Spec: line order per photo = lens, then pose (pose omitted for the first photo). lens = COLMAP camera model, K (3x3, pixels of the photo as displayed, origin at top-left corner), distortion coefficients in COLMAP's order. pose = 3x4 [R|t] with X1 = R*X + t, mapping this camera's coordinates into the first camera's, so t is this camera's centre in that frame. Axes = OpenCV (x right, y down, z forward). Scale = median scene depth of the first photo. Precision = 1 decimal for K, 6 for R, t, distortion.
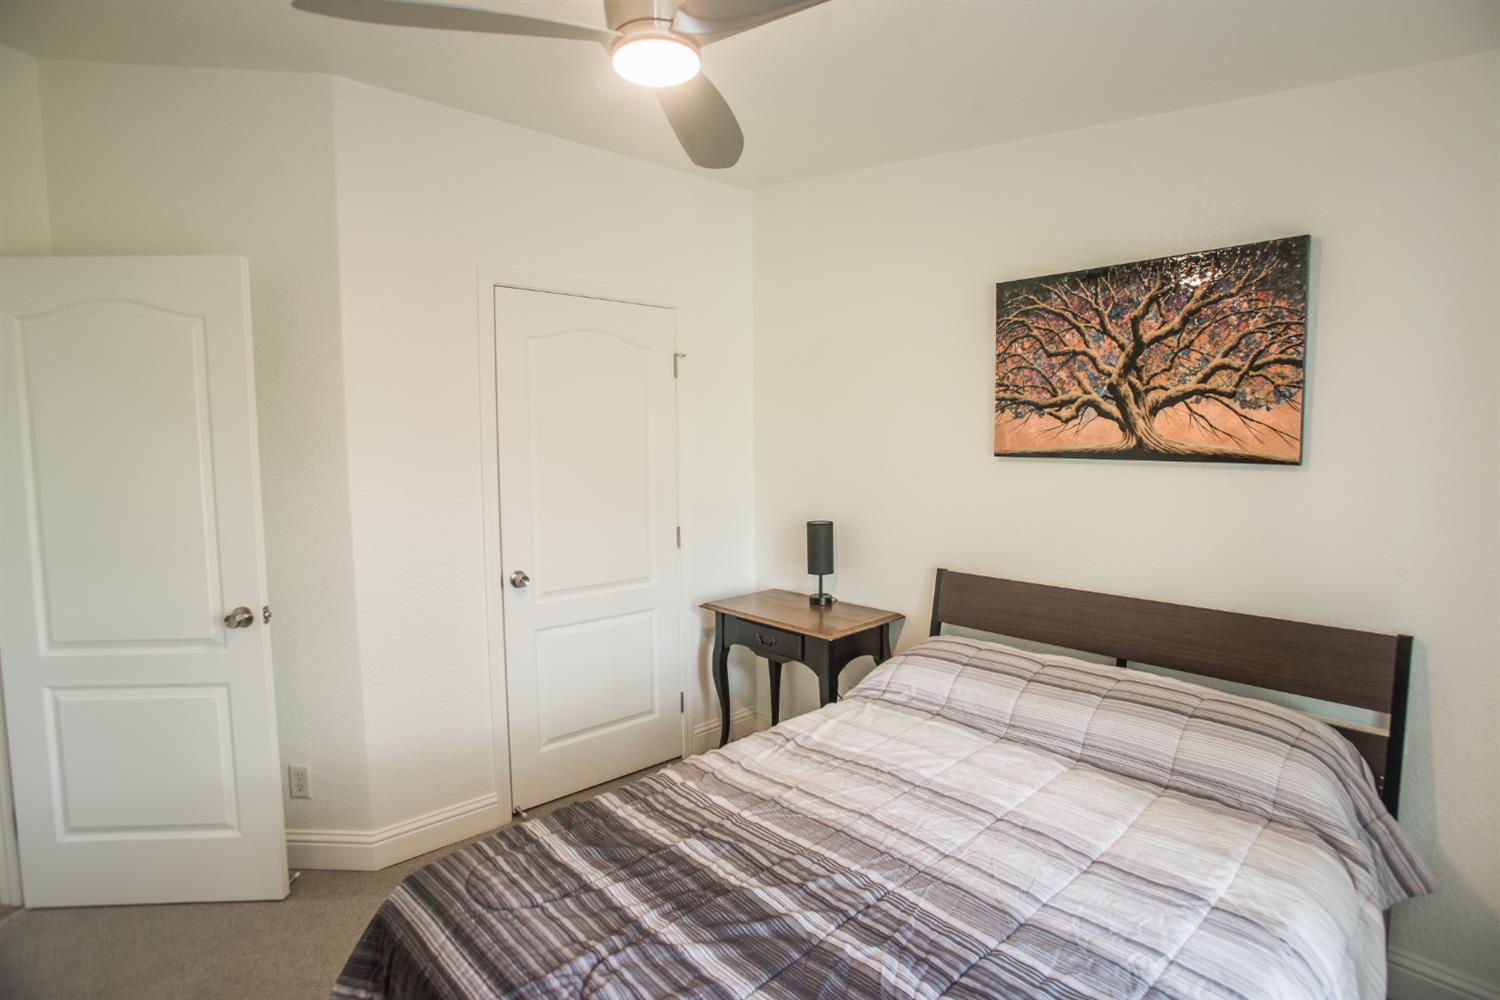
lens RADIAL K [[734.3, 0, 758.7], [0, 734.3, 493.3], [0, 0, 1]] dist [-0.064785, 0.029561]
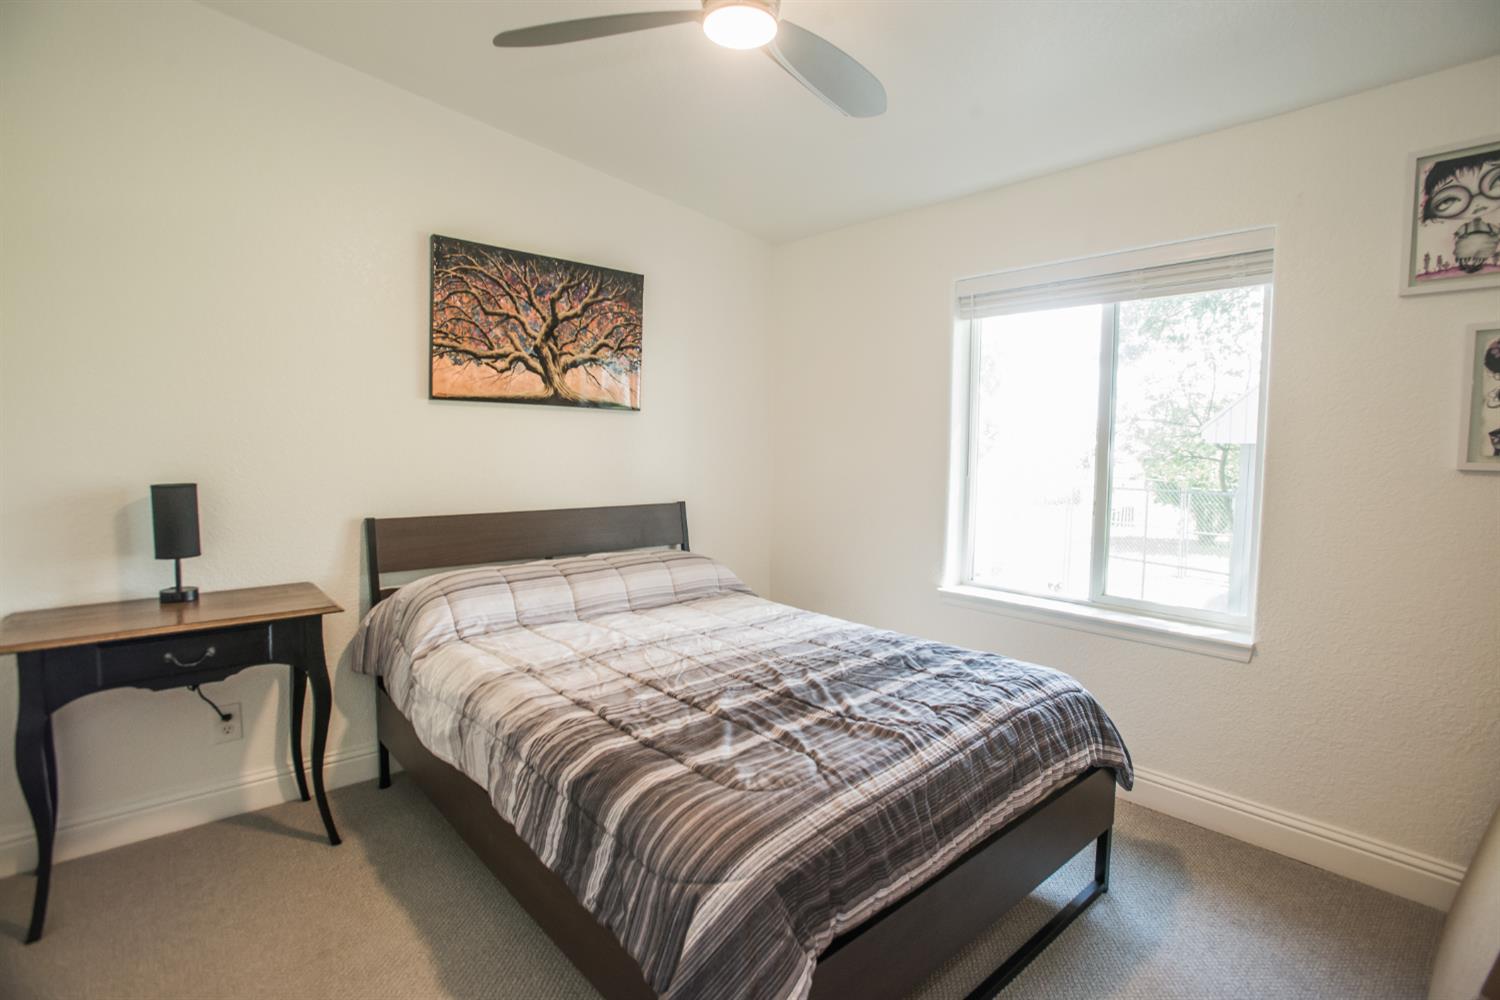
lens RADIAL K [[734.3, 0, 758.7], [0, 734.3, 493.3], [0, 0, 1]] dist [-0.064785, 0.029561]
pose [[0.004962, -0.063111, 0.997994, -0.820343], [0.059605, 0.996251, 0.062704, 0.053107], [-0.998210, 0.059175, 0.008705, 0.603856]]
